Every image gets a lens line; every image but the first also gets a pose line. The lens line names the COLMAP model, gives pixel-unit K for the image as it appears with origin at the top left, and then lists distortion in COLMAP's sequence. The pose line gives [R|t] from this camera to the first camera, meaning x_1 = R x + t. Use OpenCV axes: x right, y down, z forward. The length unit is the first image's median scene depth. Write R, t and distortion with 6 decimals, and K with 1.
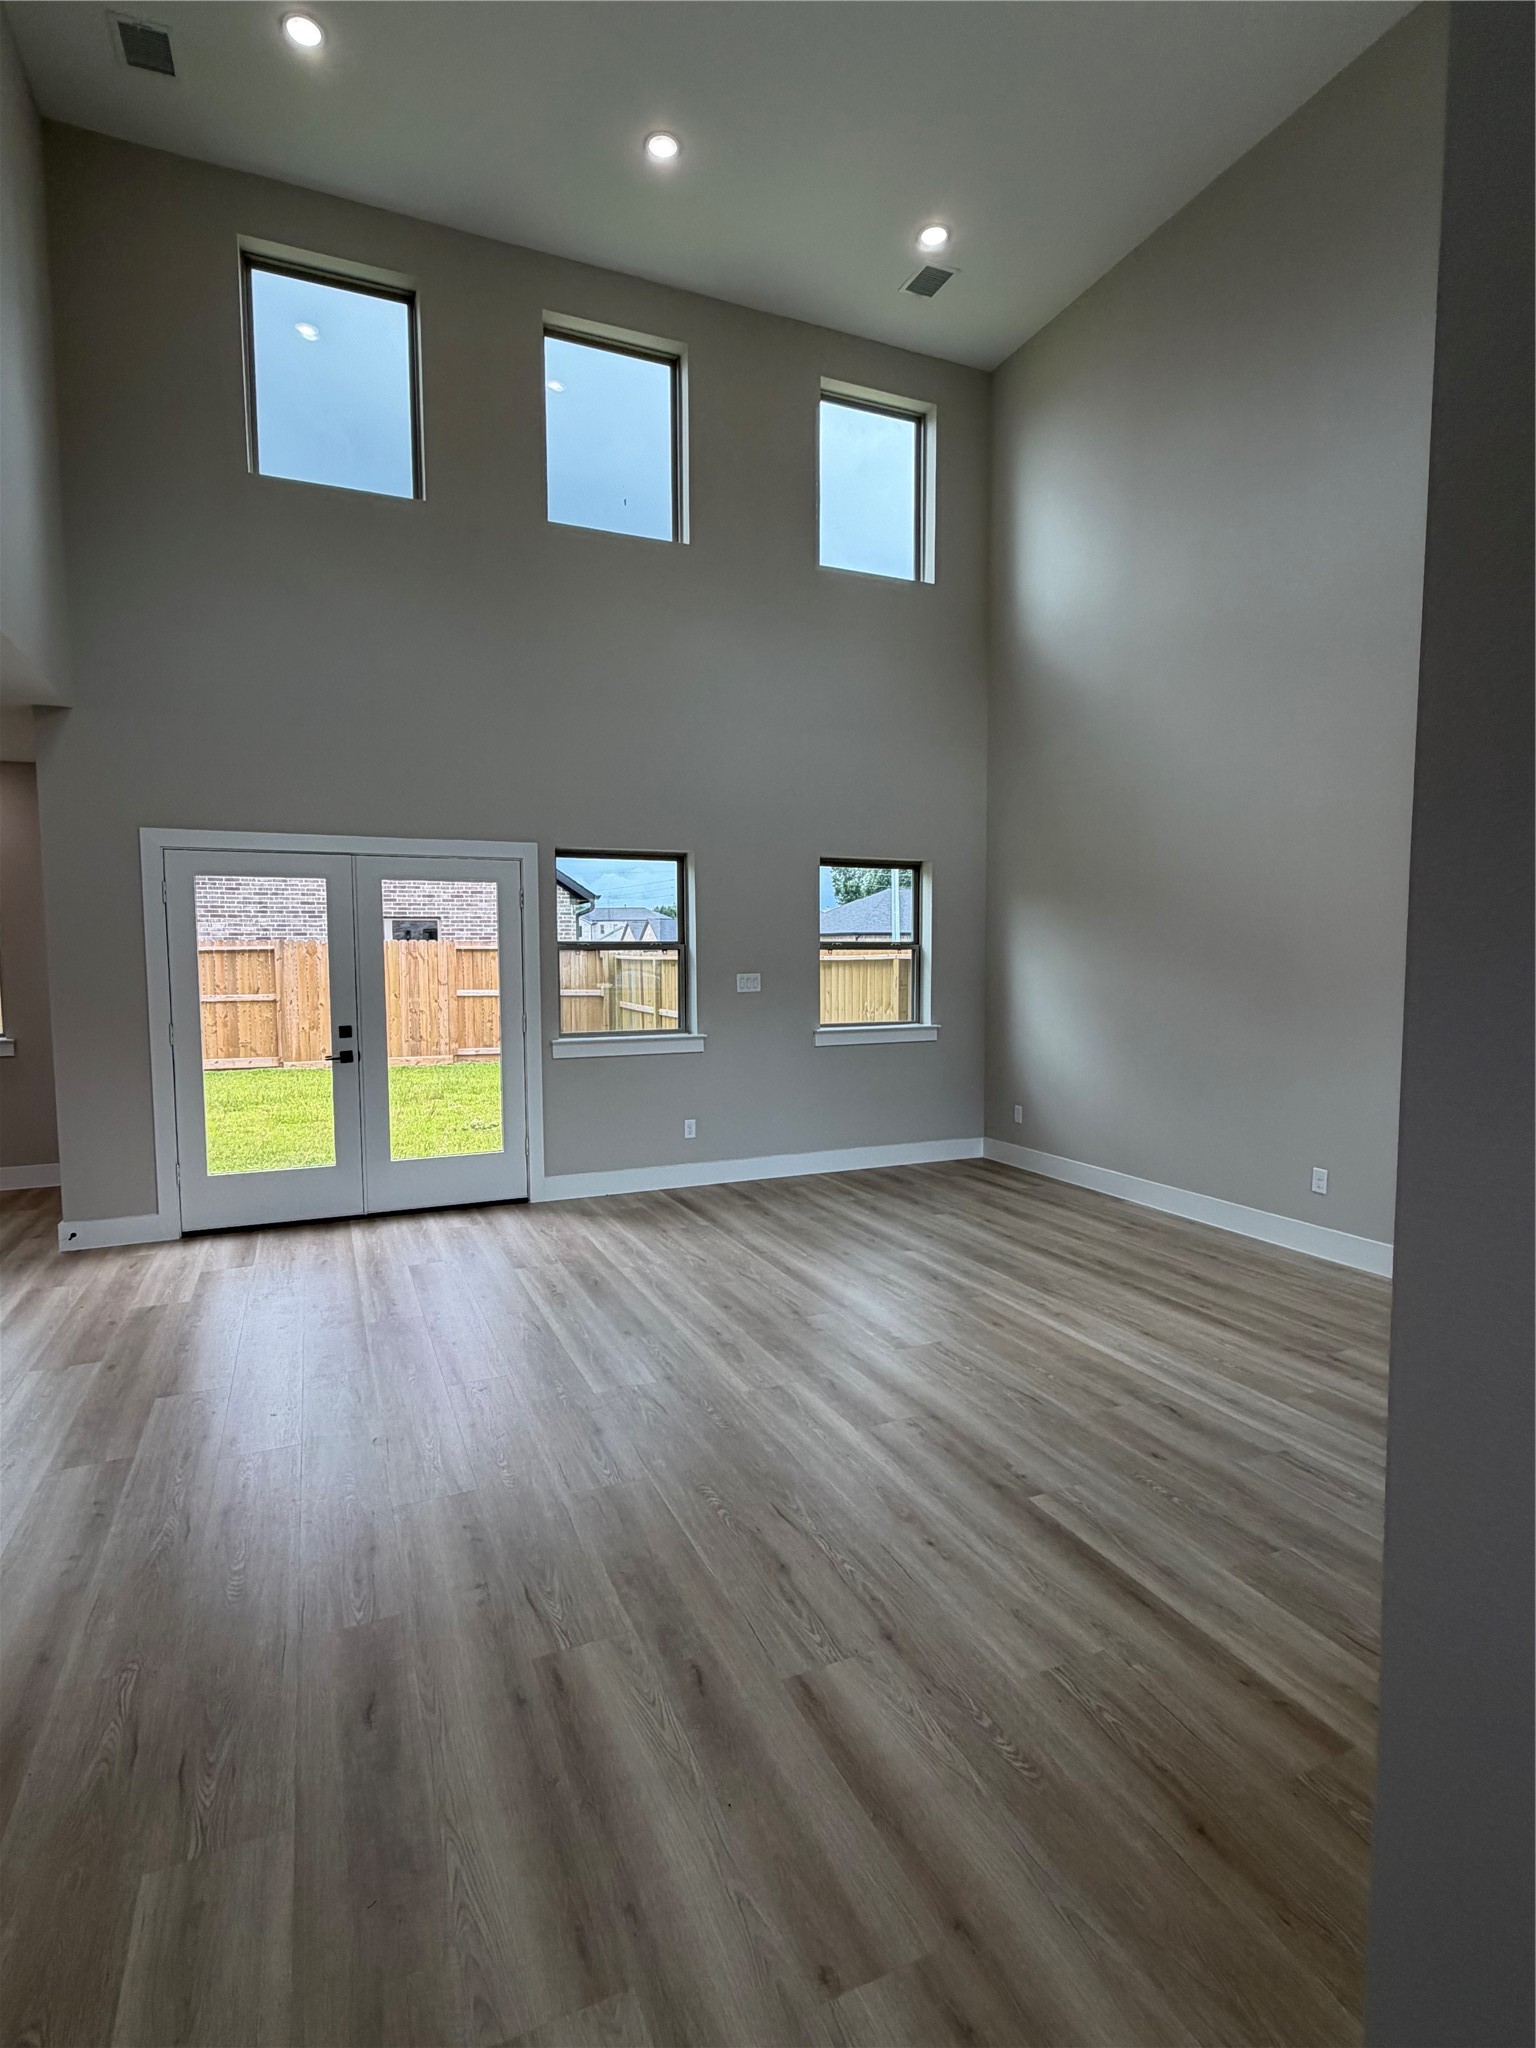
lens RADIAL K [[1028.6, 0, 767.3], [0, 1028.6, 1028.1], [0, 0, 1]] dist [0.000442, 0.000092]
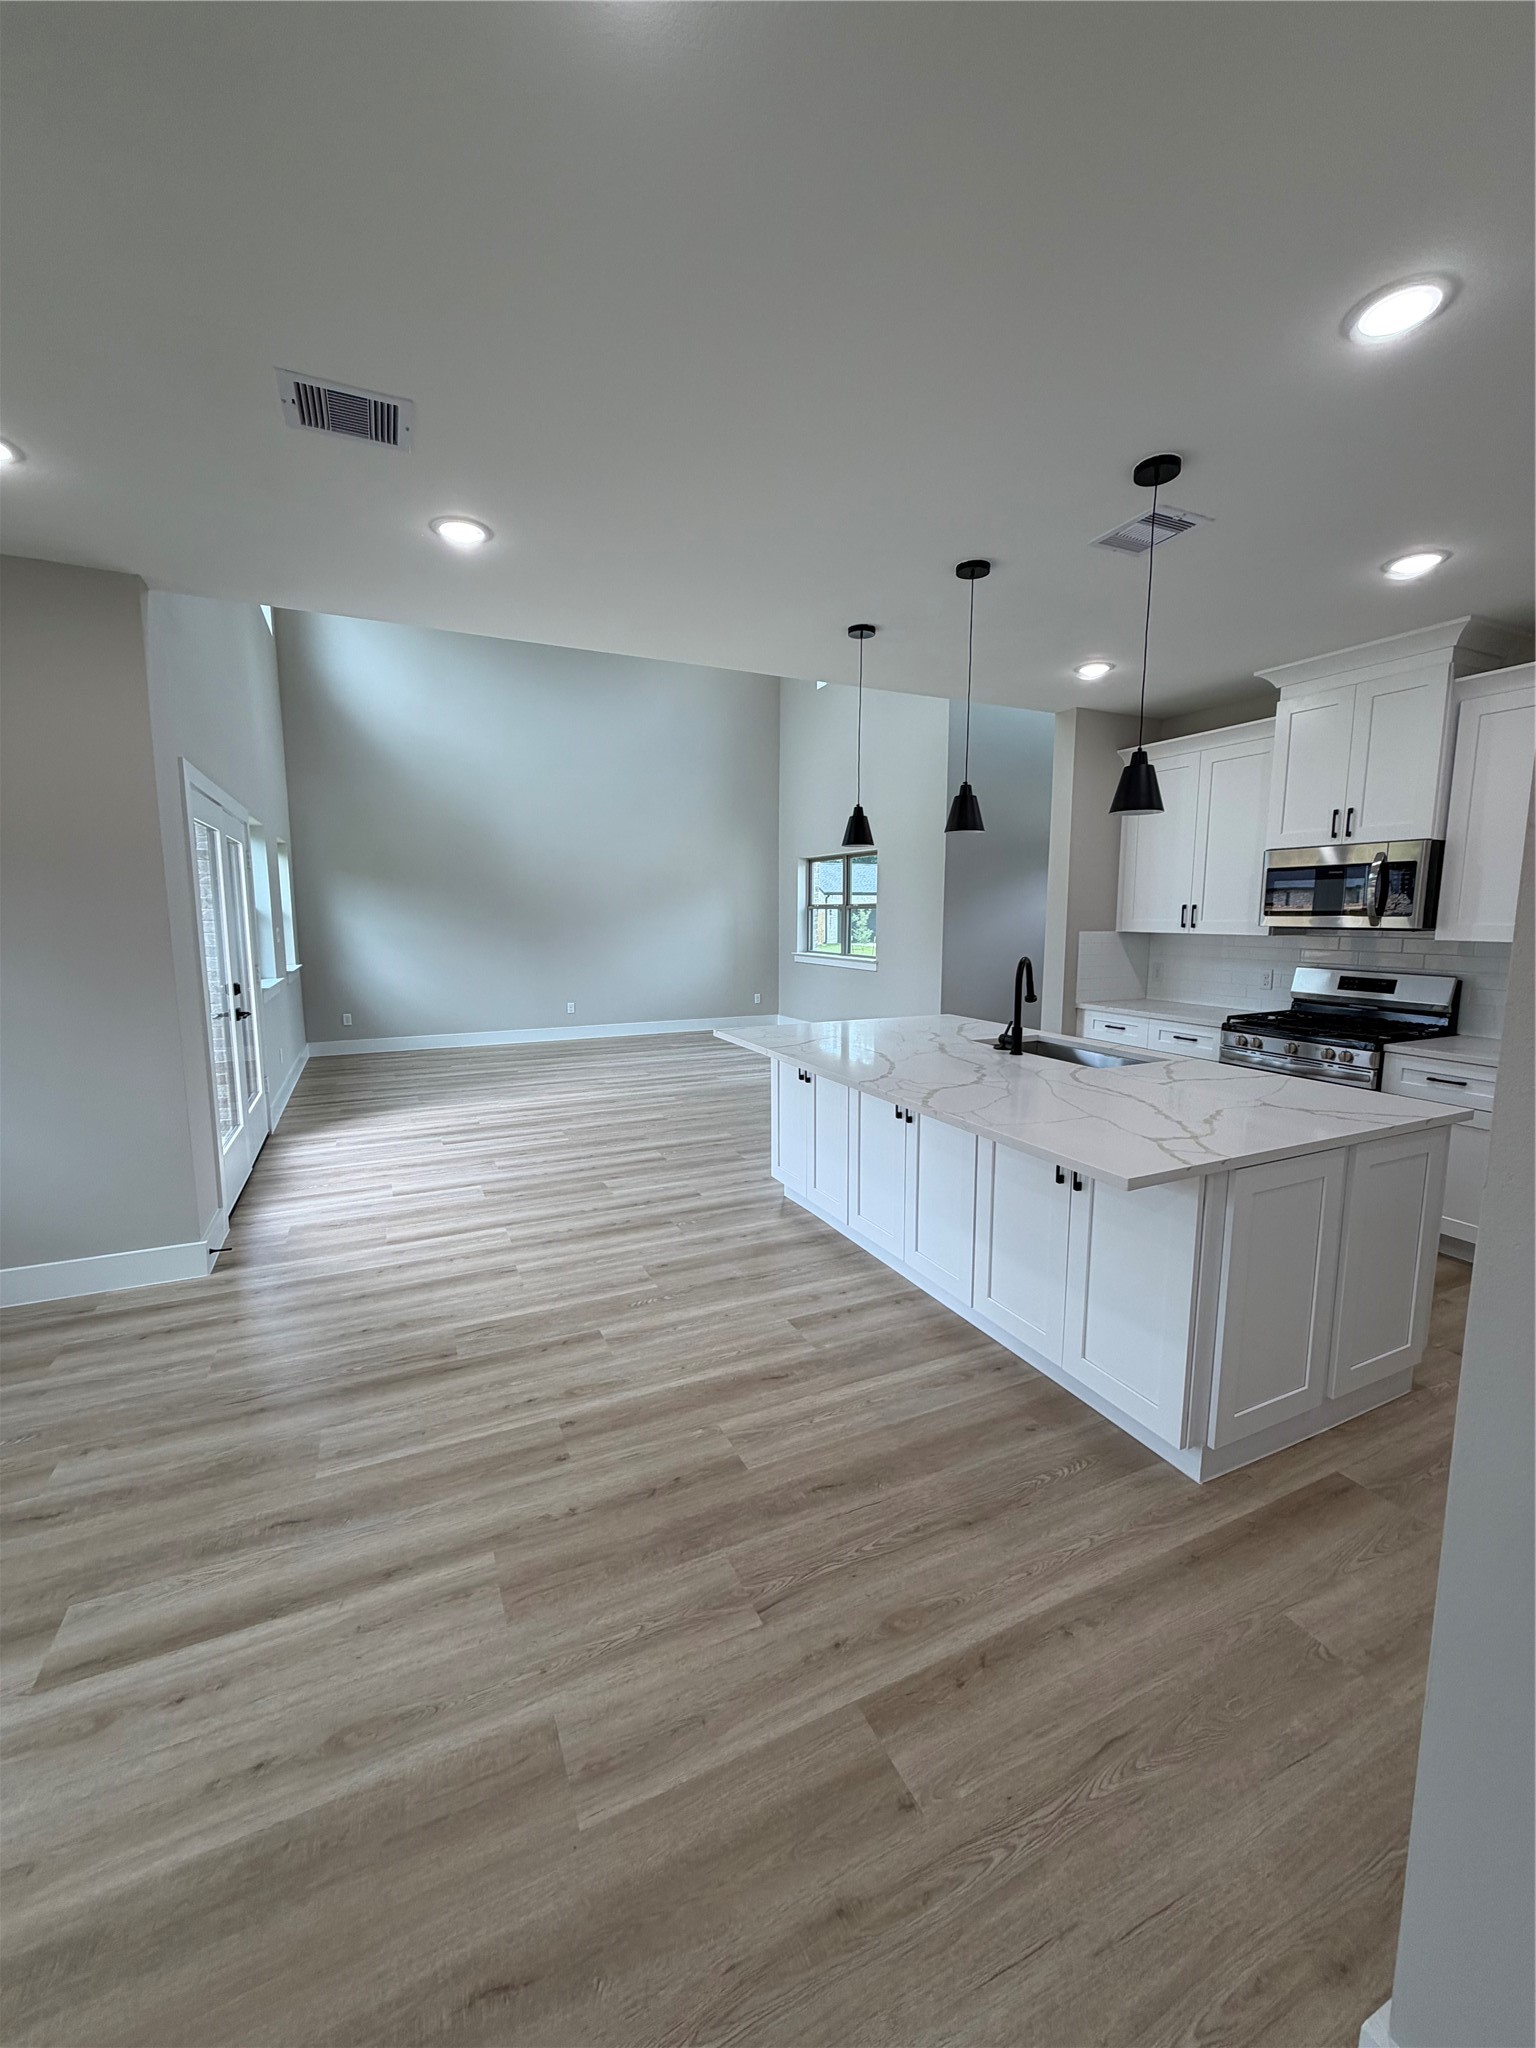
lens RADIAL K [[816.8, 0, 768.1], [0, 816.8, 1022.0], [0, 0, 1]] dist [0.000651, 0.000062]
pose [[-0.029361, -0.124145, 0.991830, -1.382525], [0.060480, 0.990219, 0.125734, -0.037747], [-0.997737, 0.063677, -0.021566, 0.580656]]
